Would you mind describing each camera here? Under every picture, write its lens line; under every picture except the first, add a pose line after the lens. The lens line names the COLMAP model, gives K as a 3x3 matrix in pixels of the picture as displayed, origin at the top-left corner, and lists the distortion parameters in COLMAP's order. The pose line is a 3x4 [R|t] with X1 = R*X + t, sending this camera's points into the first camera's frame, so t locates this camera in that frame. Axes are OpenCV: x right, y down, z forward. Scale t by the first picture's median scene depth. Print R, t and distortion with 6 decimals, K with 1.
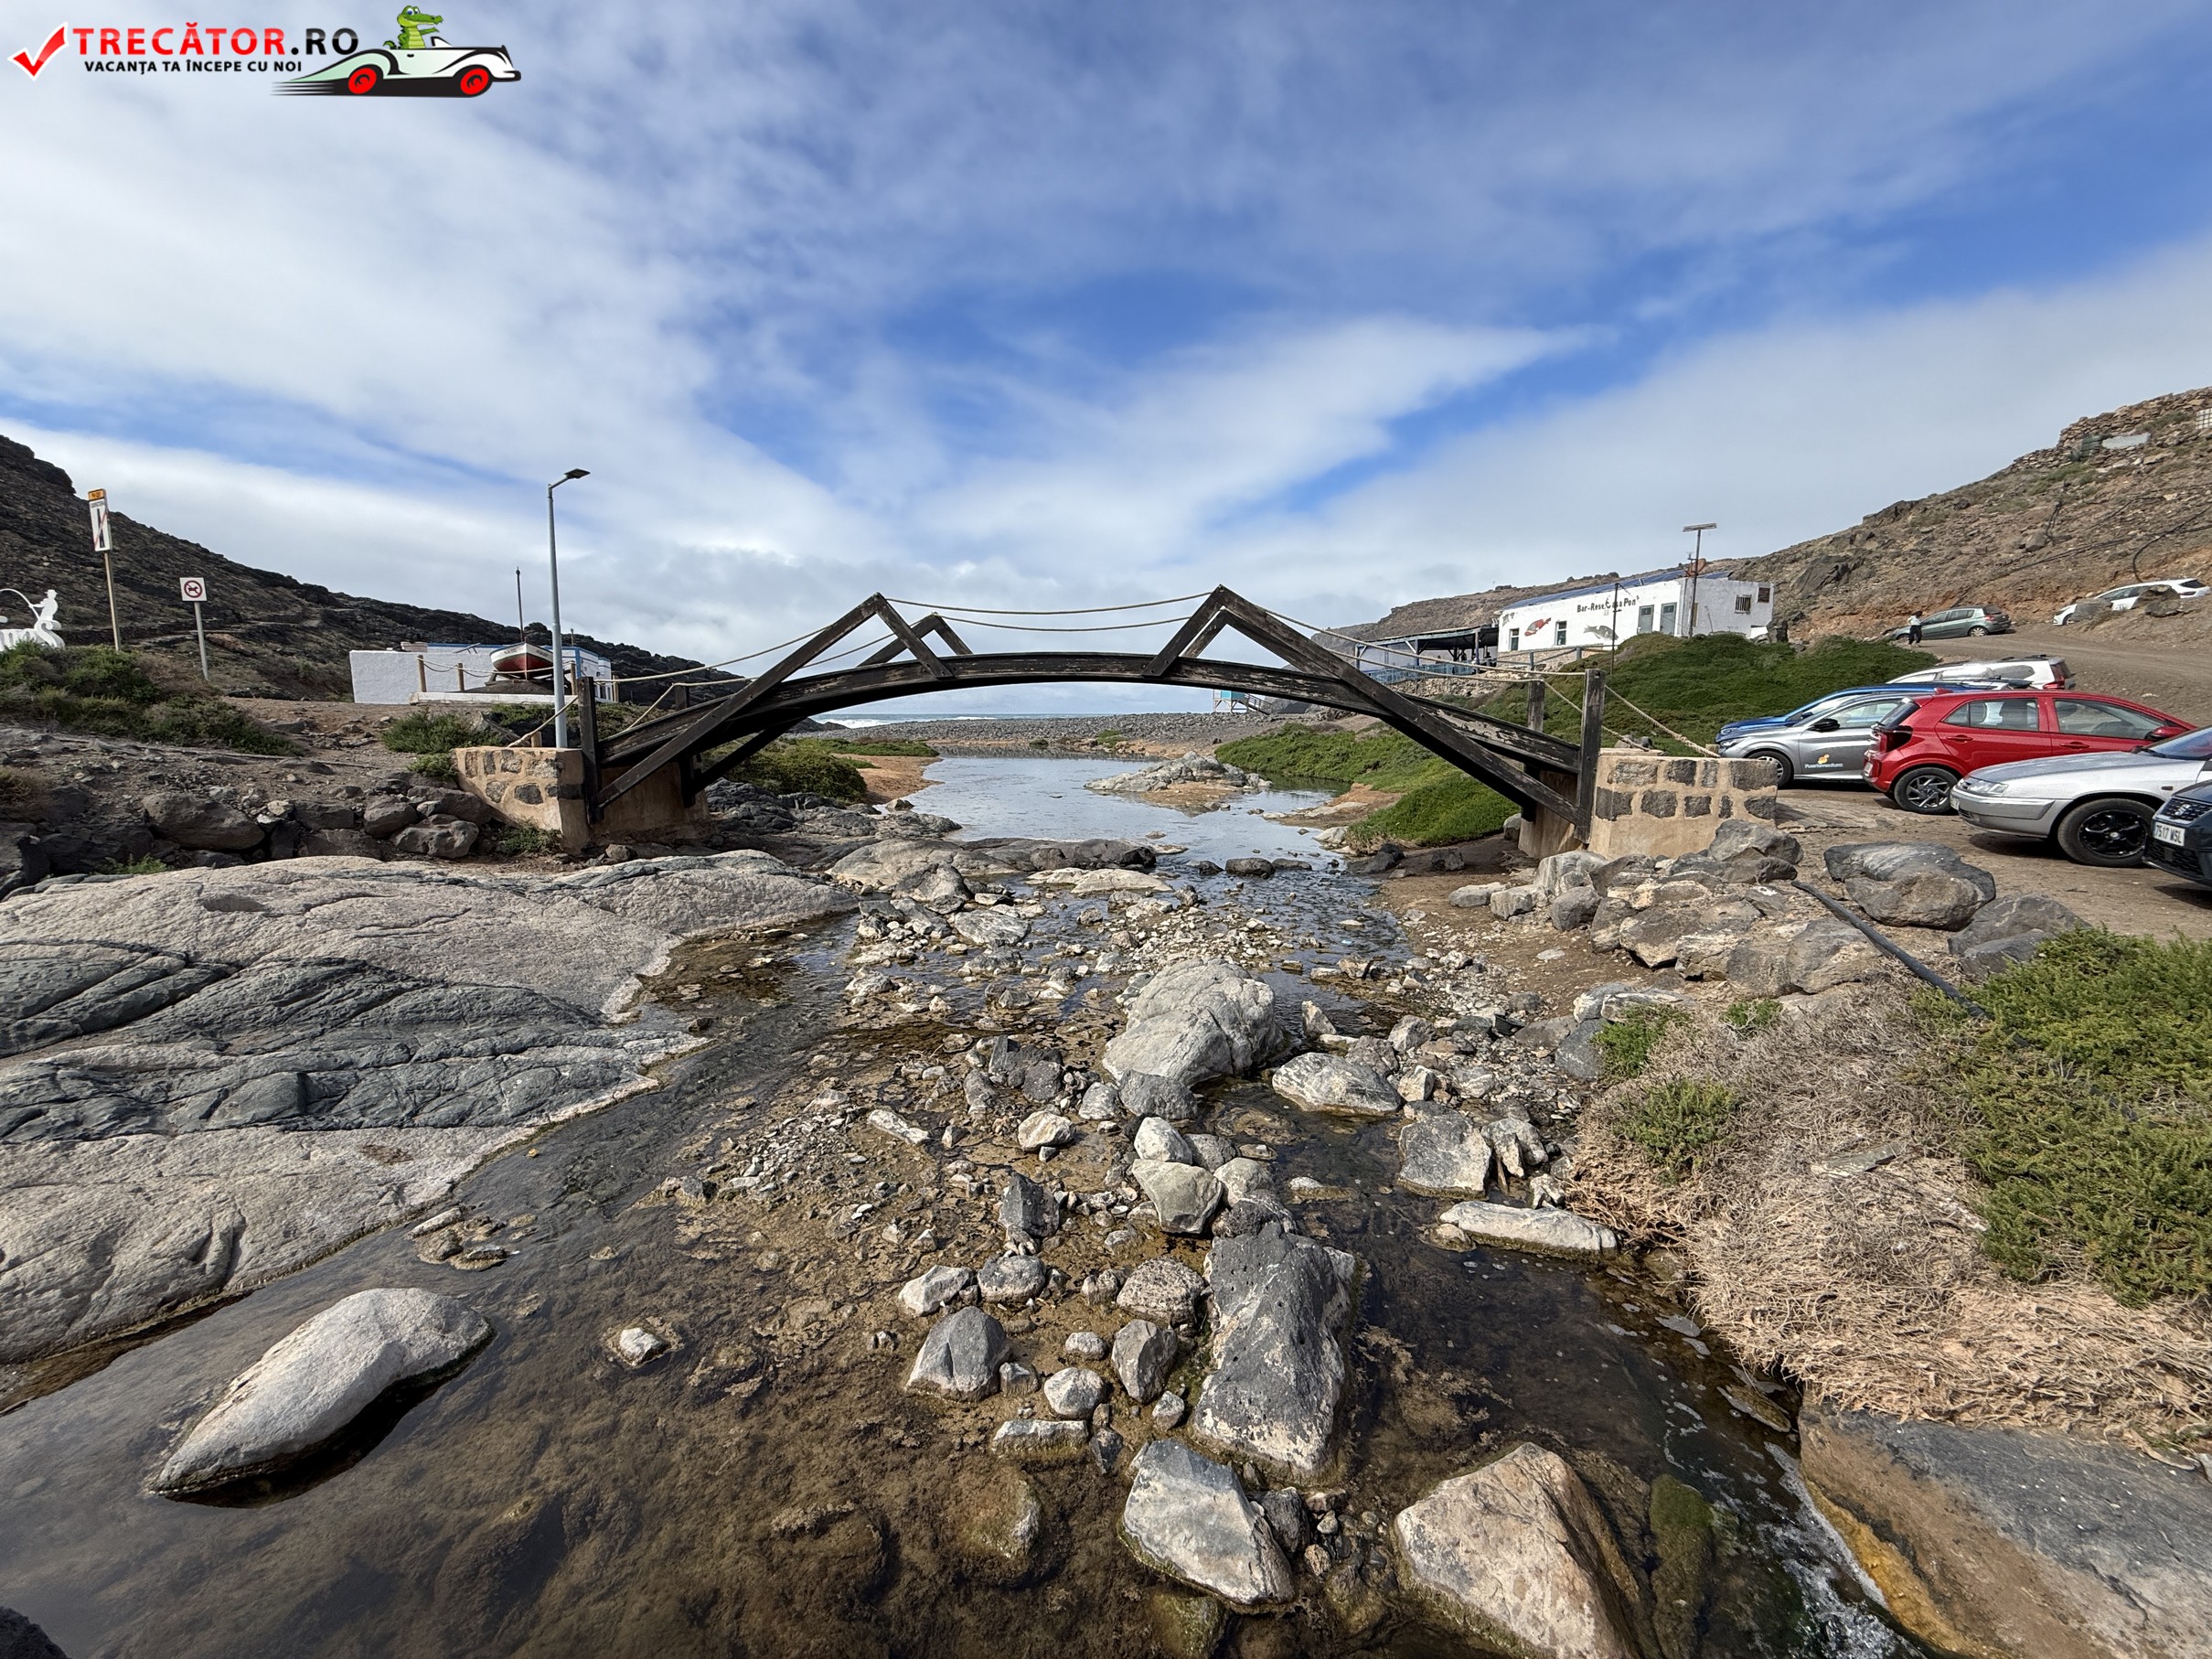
lens RADIAL K [[877.8, 0, 1106.0], [0, 877.8, 829.5], [0, 0, 1]] dist [0.001977, -0.000048]
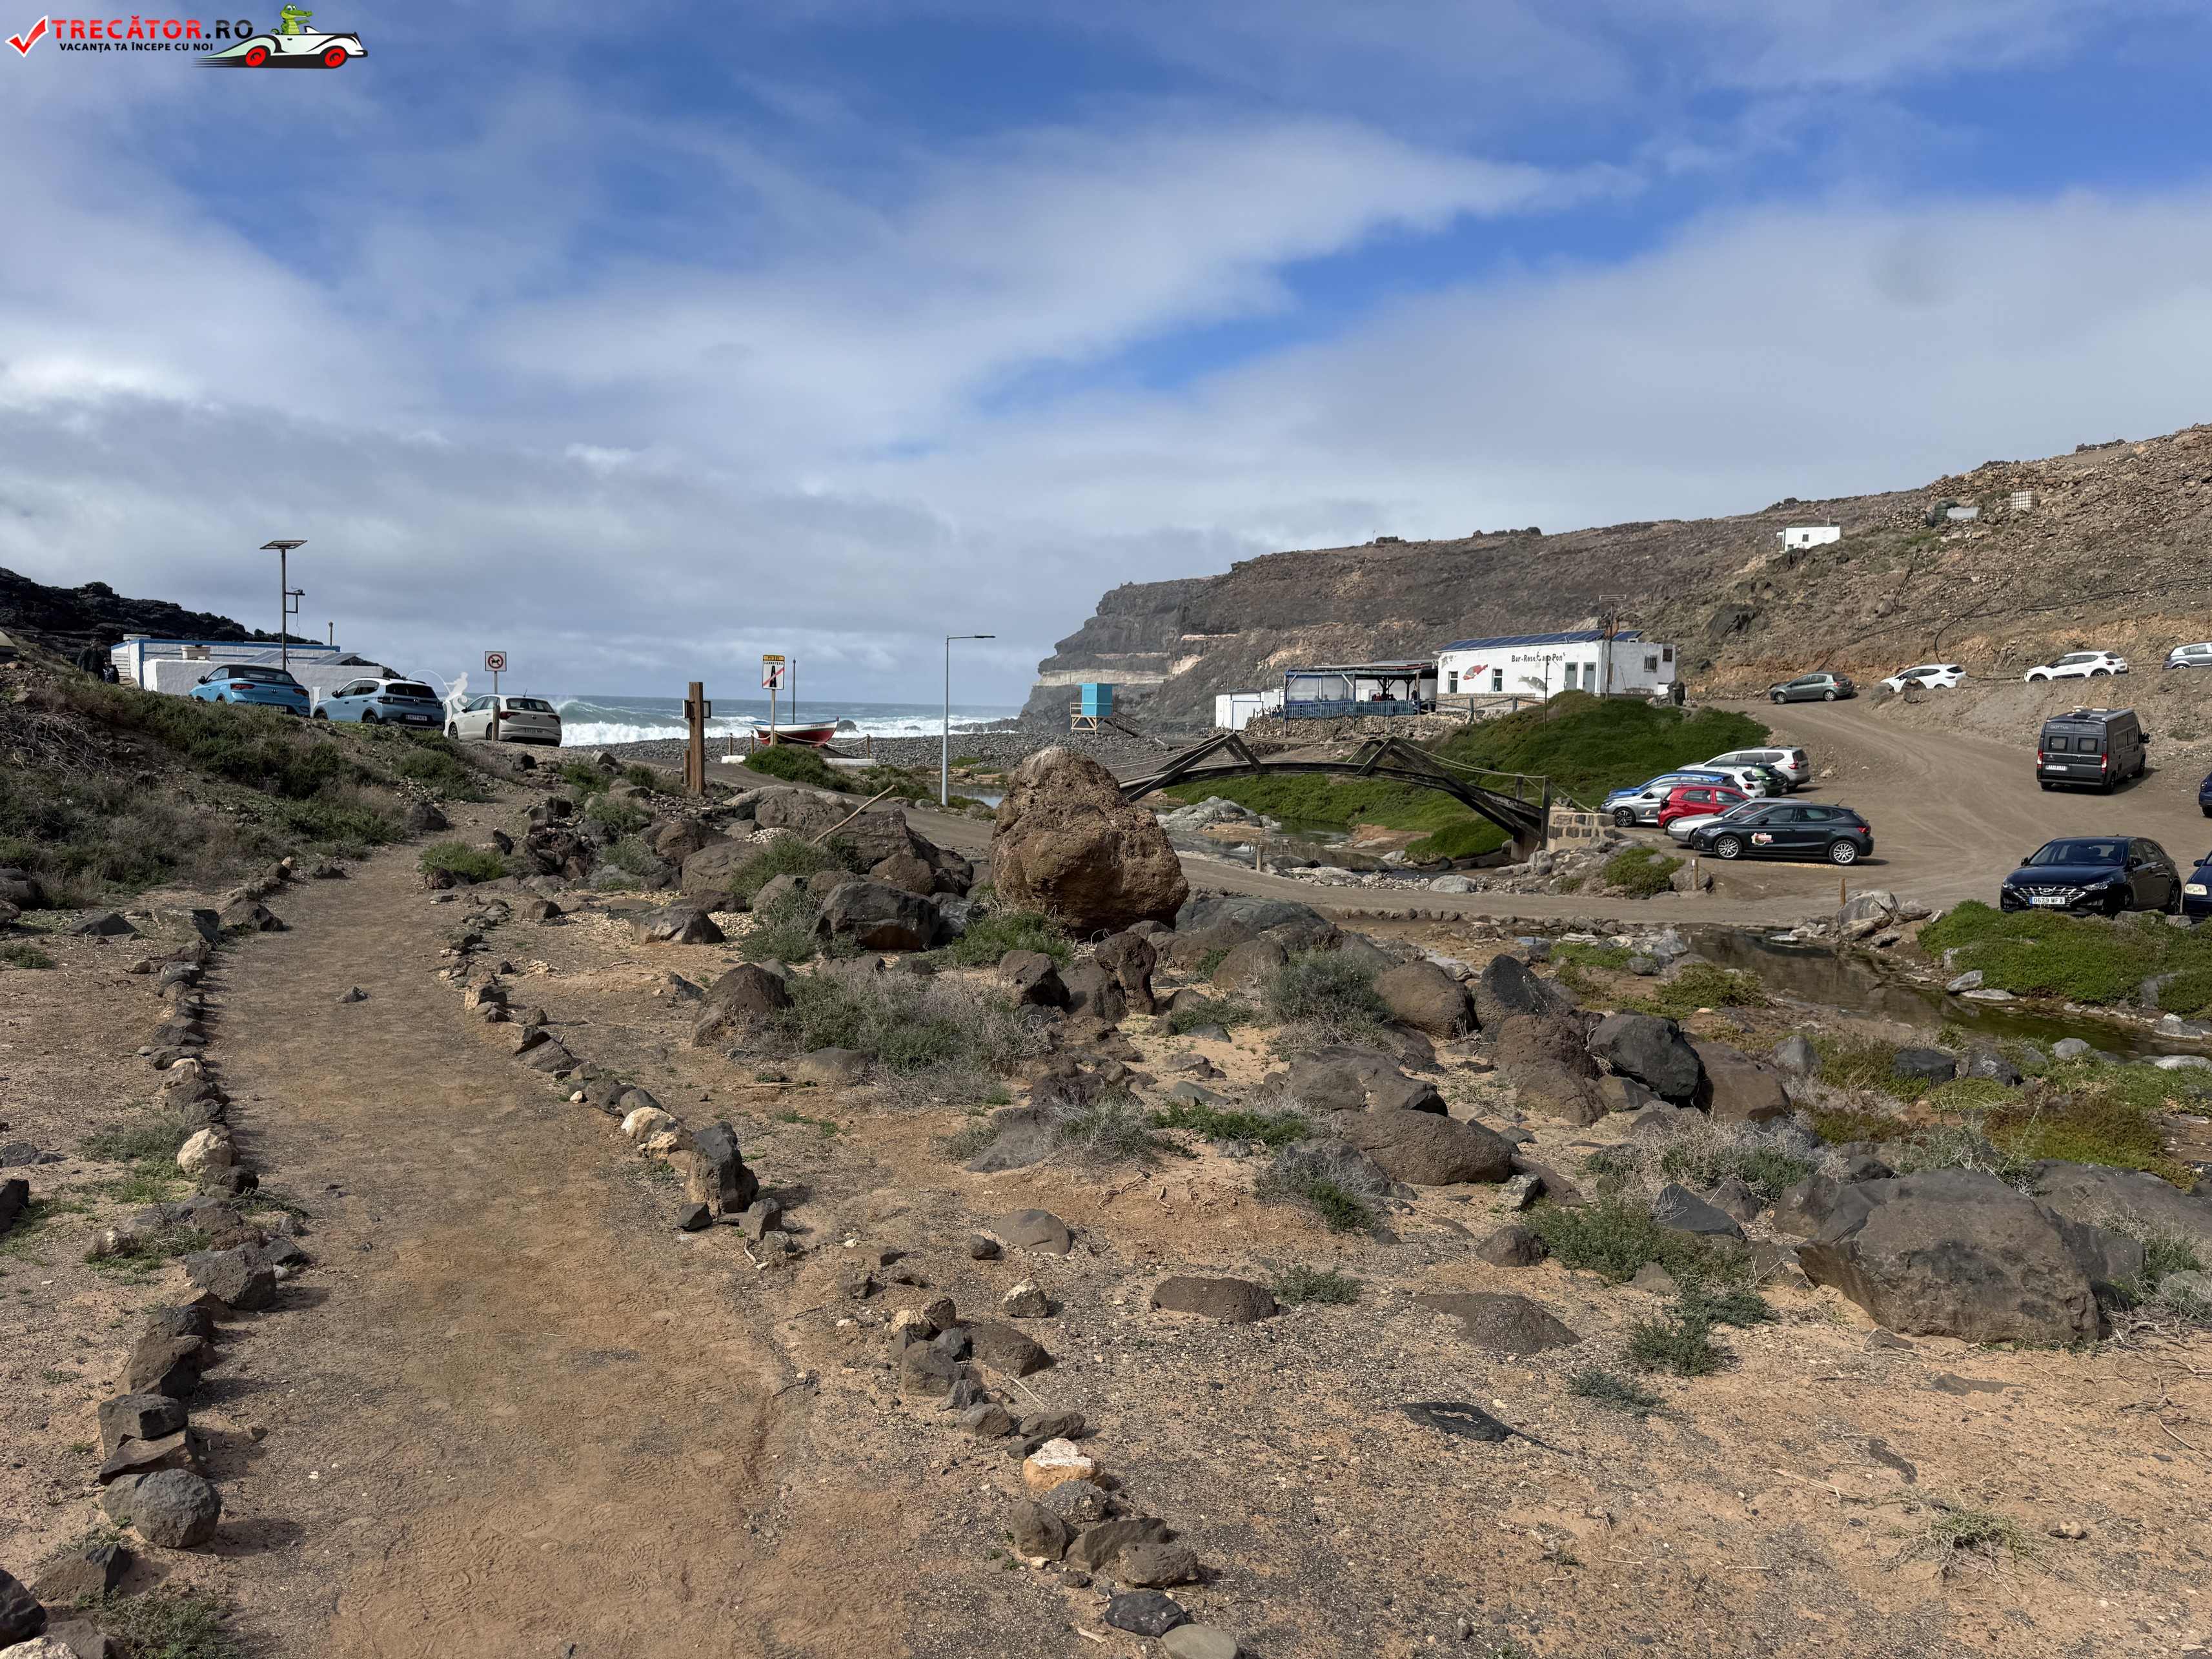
lens RADIAL K [[1533.5, 0, 1107.5], [0, 1533.5, 835.9], [0, 0, 1]] dist [0.197513, -0.436732]
pose [[0.967990, -0.000058, 0.250989, -0.421386], [0.011483, 0.998963, -0.044057, 0.038646], [-0.250726, 0.045529, 0.966987, -0.705082]]
